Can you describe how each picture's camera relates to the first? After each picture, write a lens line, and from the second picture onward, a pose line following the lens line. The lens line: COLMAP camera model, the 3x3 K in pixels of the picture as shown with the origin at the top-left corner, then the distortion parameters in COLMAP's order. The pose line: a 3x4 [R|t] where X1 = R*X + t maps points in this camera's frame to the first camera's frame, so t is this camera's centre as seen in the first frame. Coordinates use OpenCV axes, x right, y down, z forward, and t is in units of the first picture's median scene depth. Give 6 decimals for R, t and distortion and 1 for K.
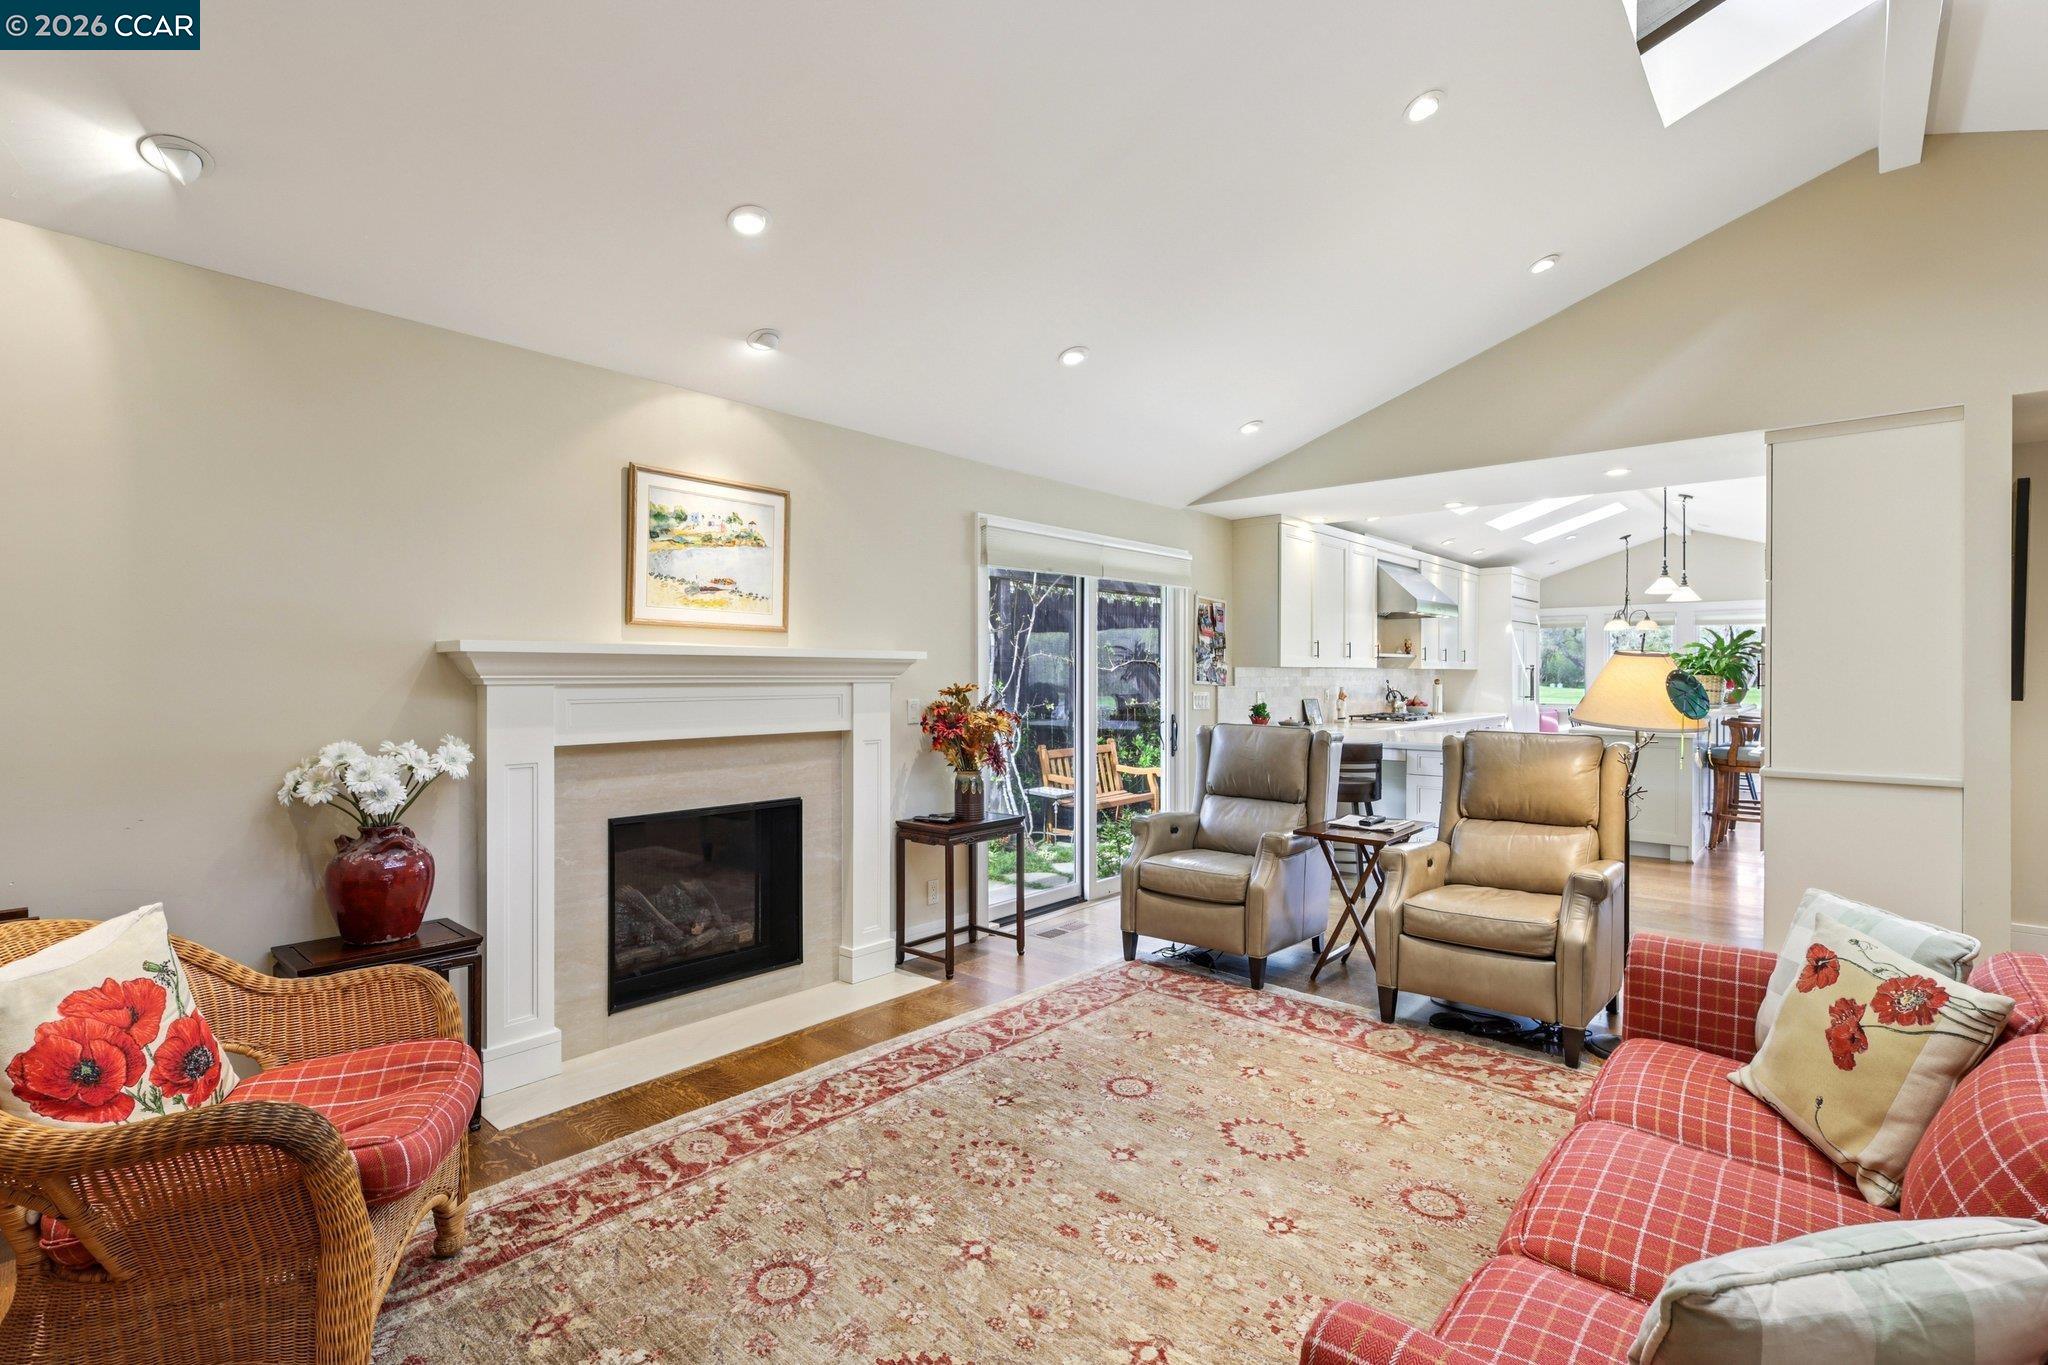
lens RADIAL K [[955.5, 0, 1024.0], [0, 955.5, 682.5], [0, 0, 1]] dist [-0.000658, -0.000198]
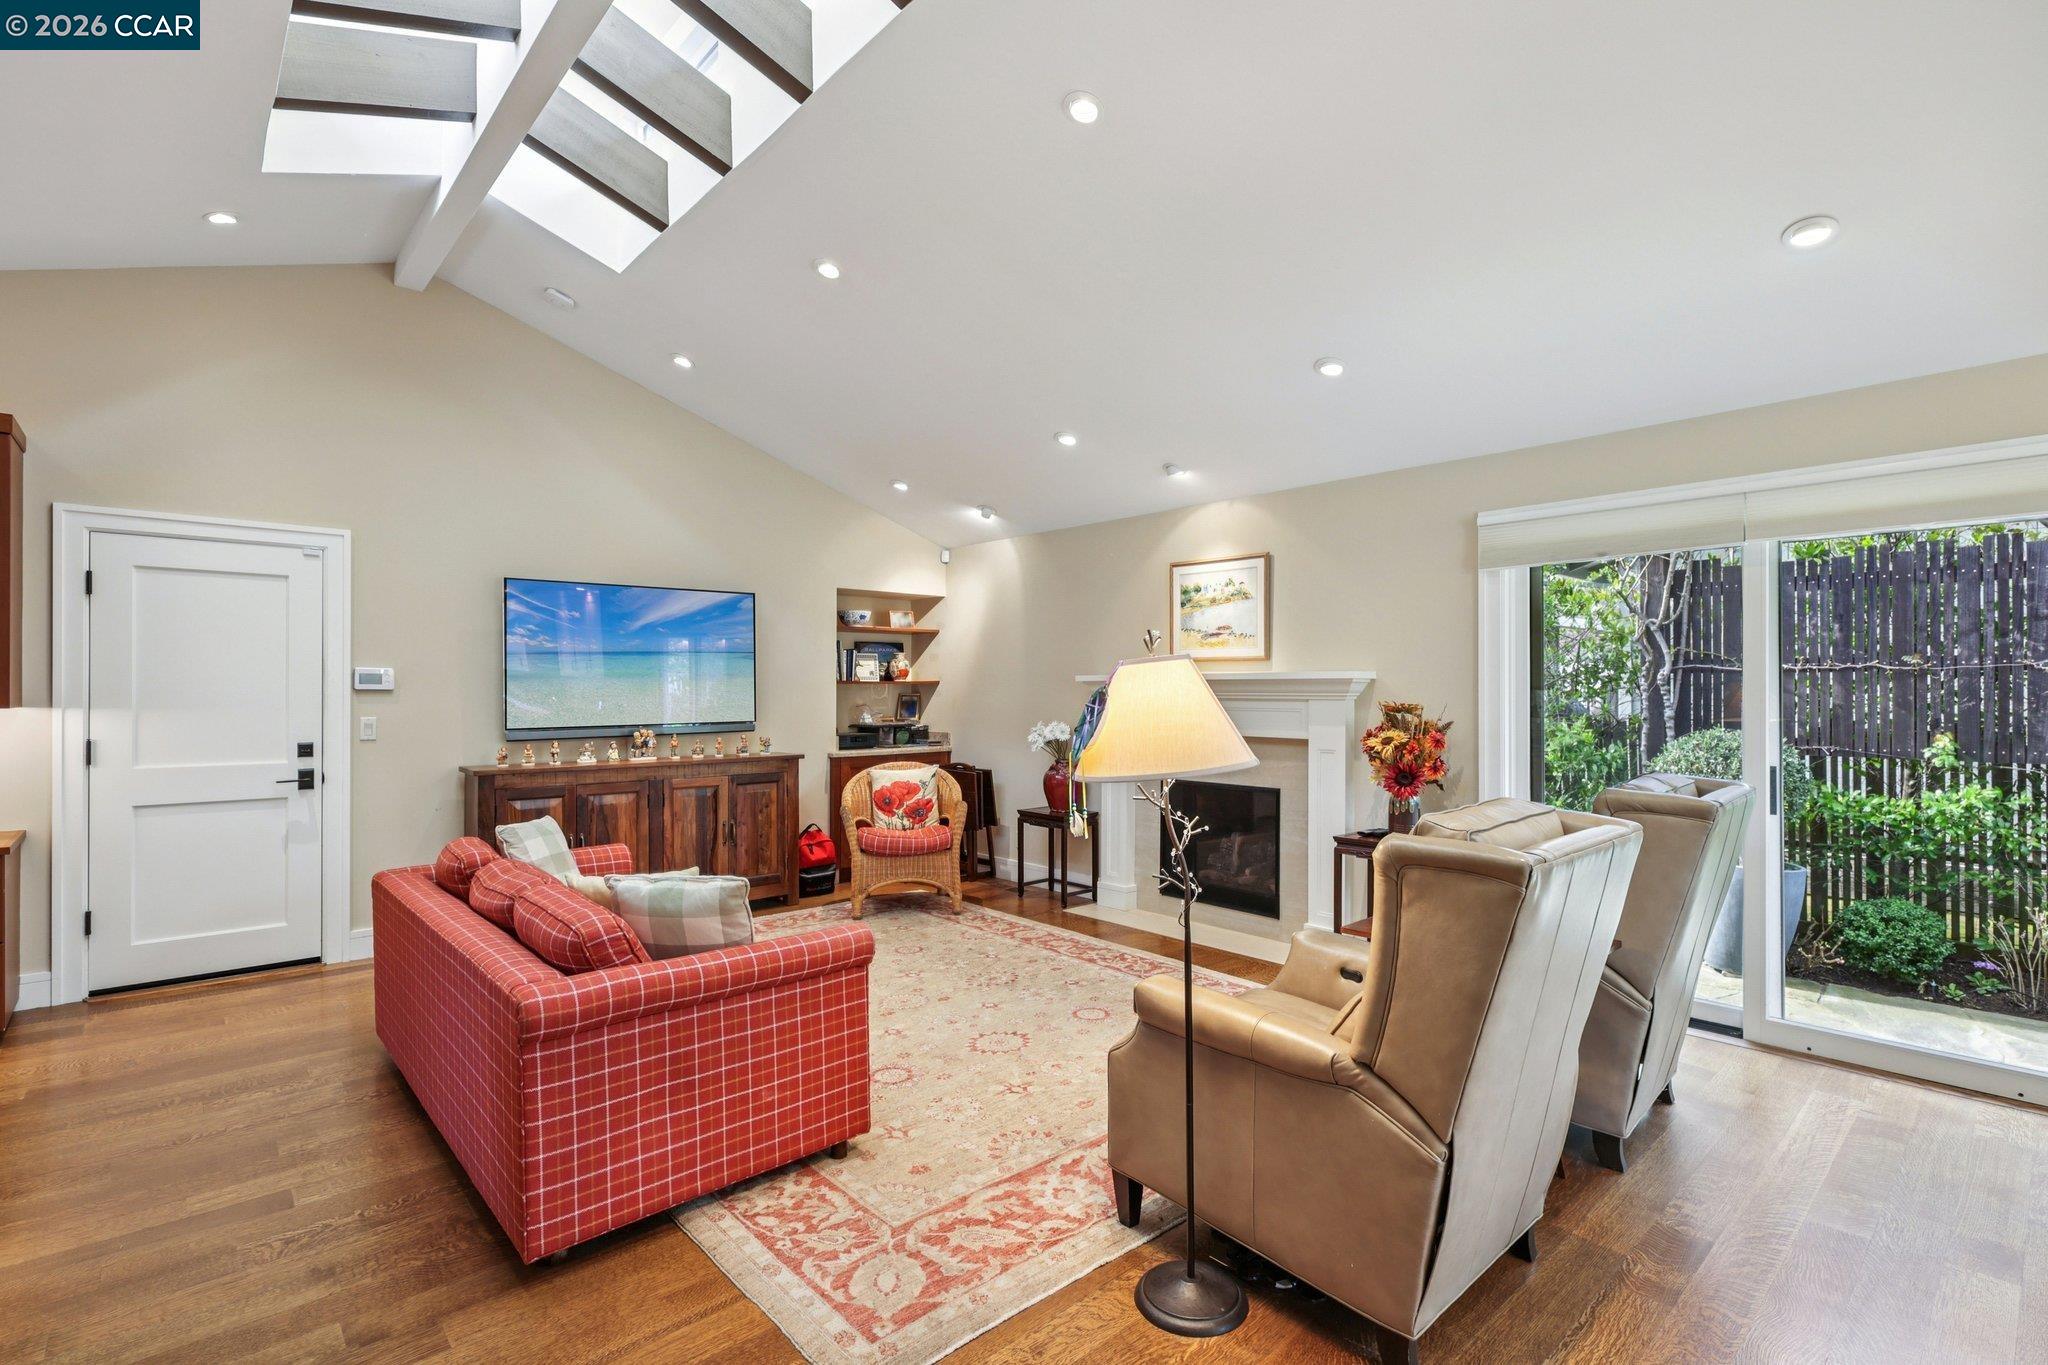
lens RADIAL K [[955.5, 0, 1024.0], [0, 955.5, 682.5], [0, 0, 1]] dist [-0.000658, -0.000198]
pose [[-0.122856, -0.006871, -0.992401, 1.226063], [-0.006612, 0.999960, -0.006105, -0.012997], [0.992403, 0.005811, -0.122896, 0.931750]]
